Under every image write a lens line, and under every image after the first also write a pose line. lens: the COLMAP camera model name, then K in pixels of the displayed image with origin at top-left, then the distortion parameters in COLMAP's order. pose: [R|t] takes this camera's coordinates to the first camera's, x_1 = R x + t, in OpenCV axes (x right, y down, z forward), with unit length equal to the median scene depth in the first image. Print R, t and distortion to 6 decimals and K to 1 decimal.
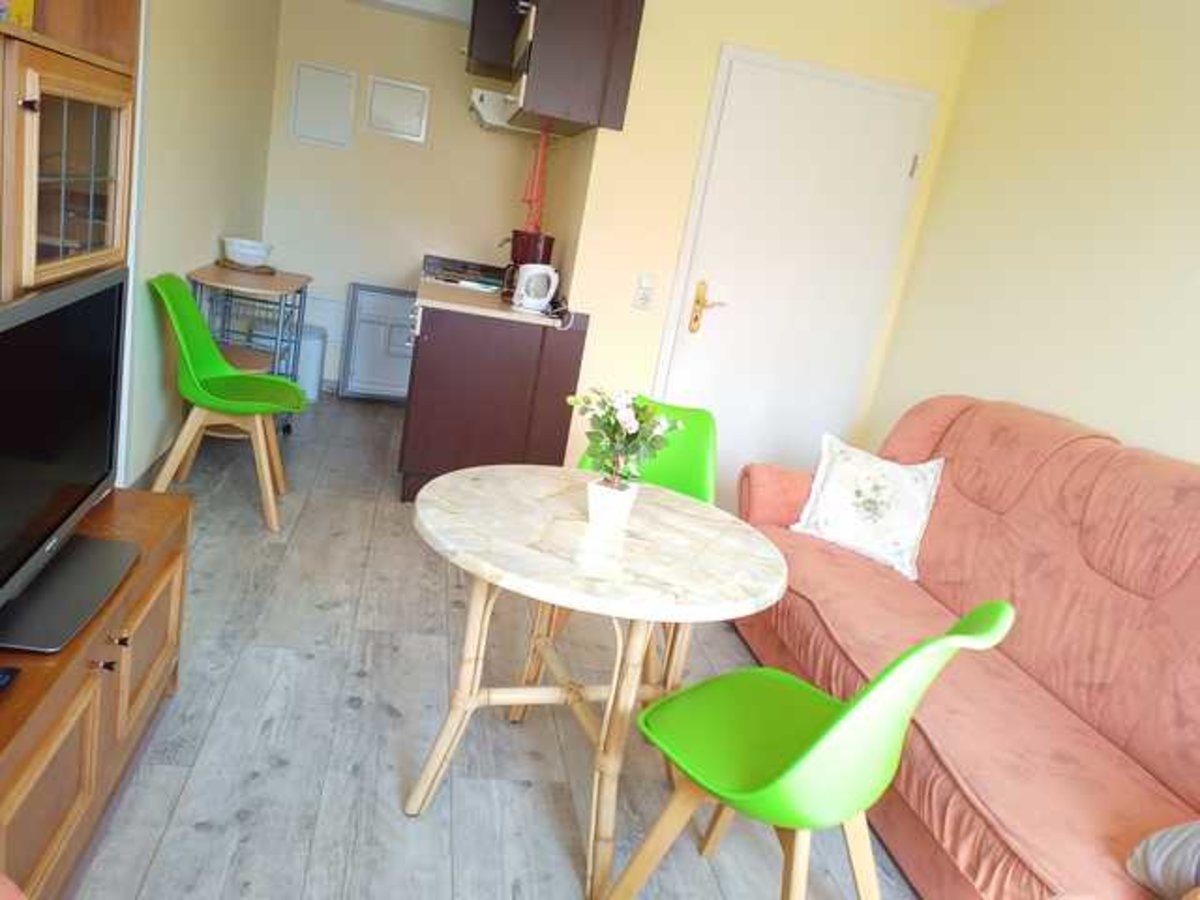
lens RADIAL K [[896.0, 0, 599.5], [0, 896.0, 447.3], [0, 0, 1]] dist [0.023049, 0.000565]
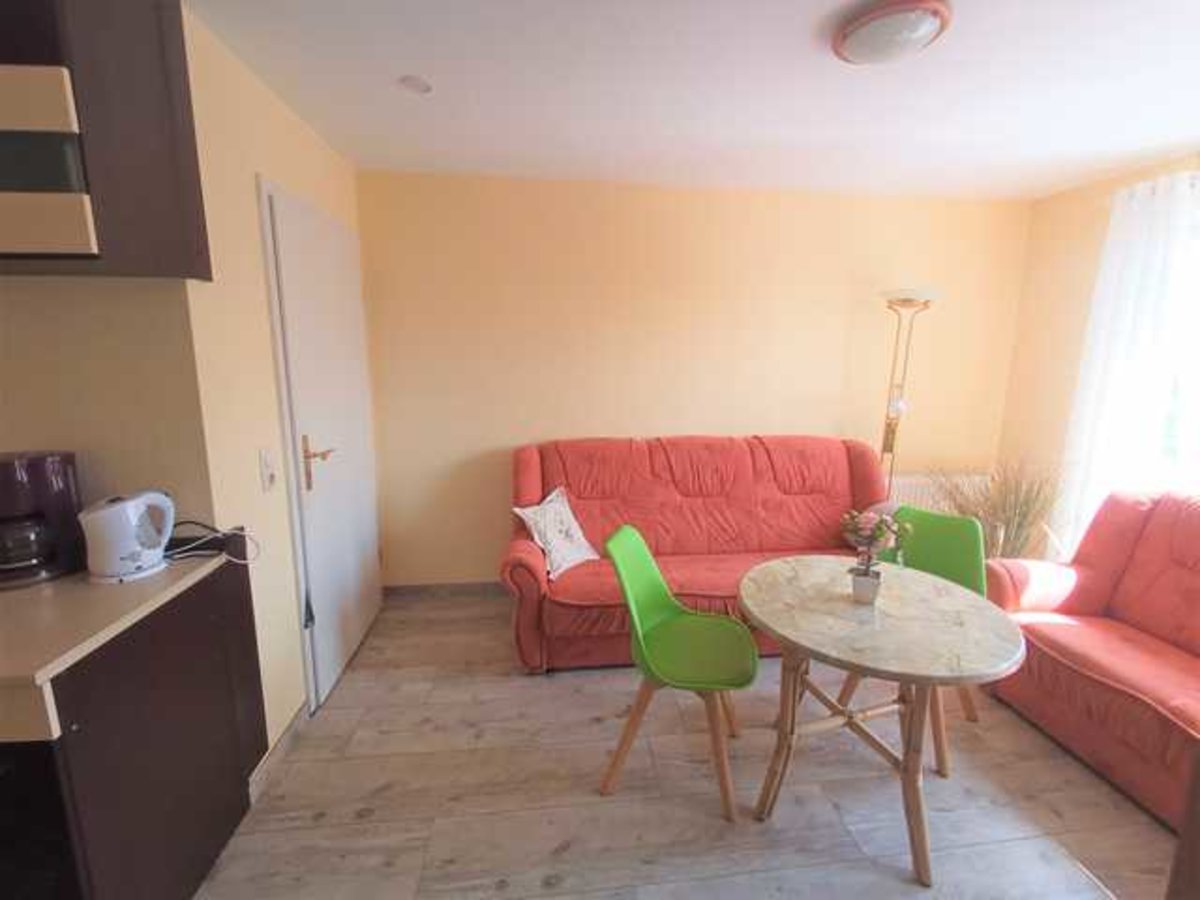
lens RADIAL K [[530.2, 0, 604.8], [0, 530.2, 446.2], [0, 0, 1]] dist [-0.009091, 0.000366]
pose [[0.060141, -0.351523, 0.934246, -0.381645], [0.249248, 0.911581, 0.326949, -0.276923], [-0.966570, 0.213196, 0.142440, 0.627820]]
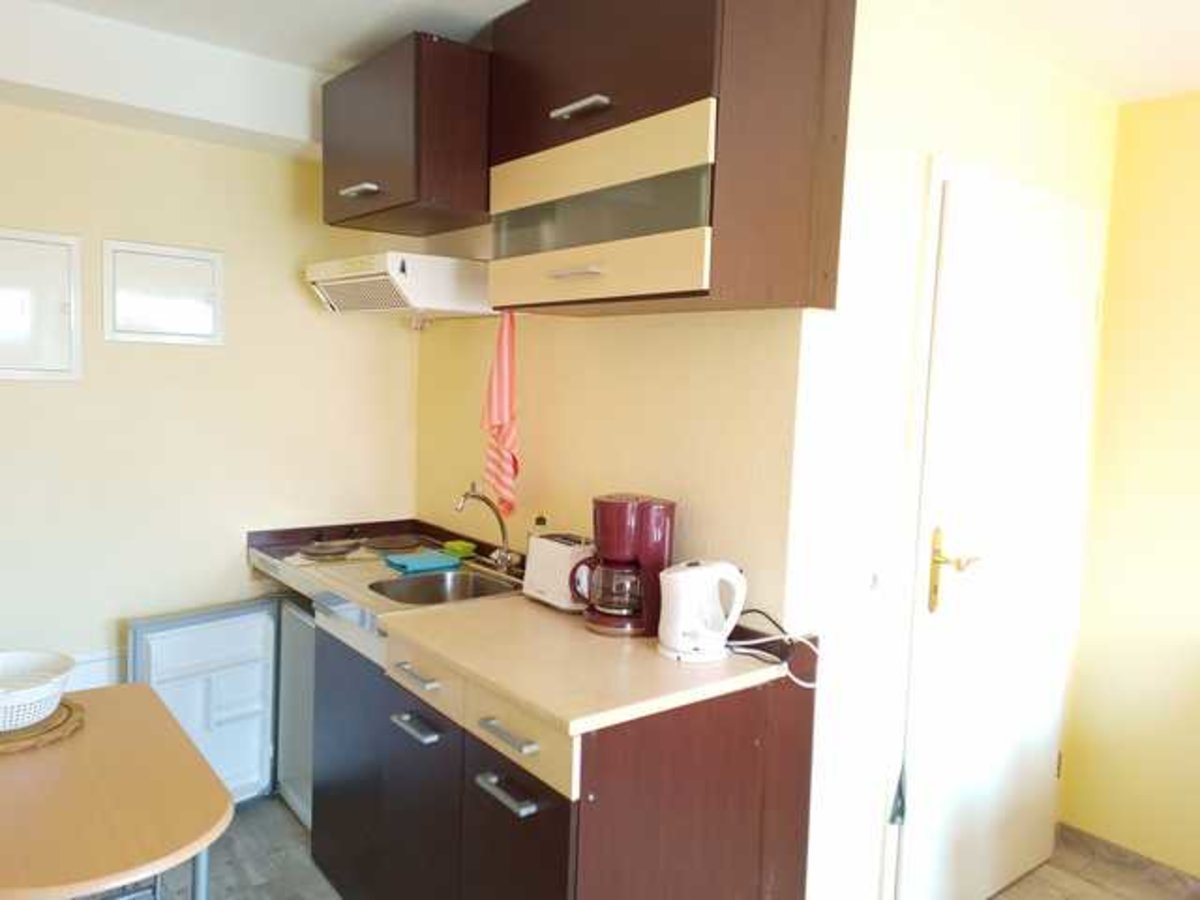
lens RADIAL K [[896.0, 0, 599.0], [0, 896.0, 445.6], [0, 0, 1]] dist [0.023049, 0.000565]
pose [[0.870048, -0.182382, 0.457989, -0.355234], [0.233541, 0.970668, -0.057118, -0.259202], [-0.434137, 0.156654, 0.887121, 0.552690]]
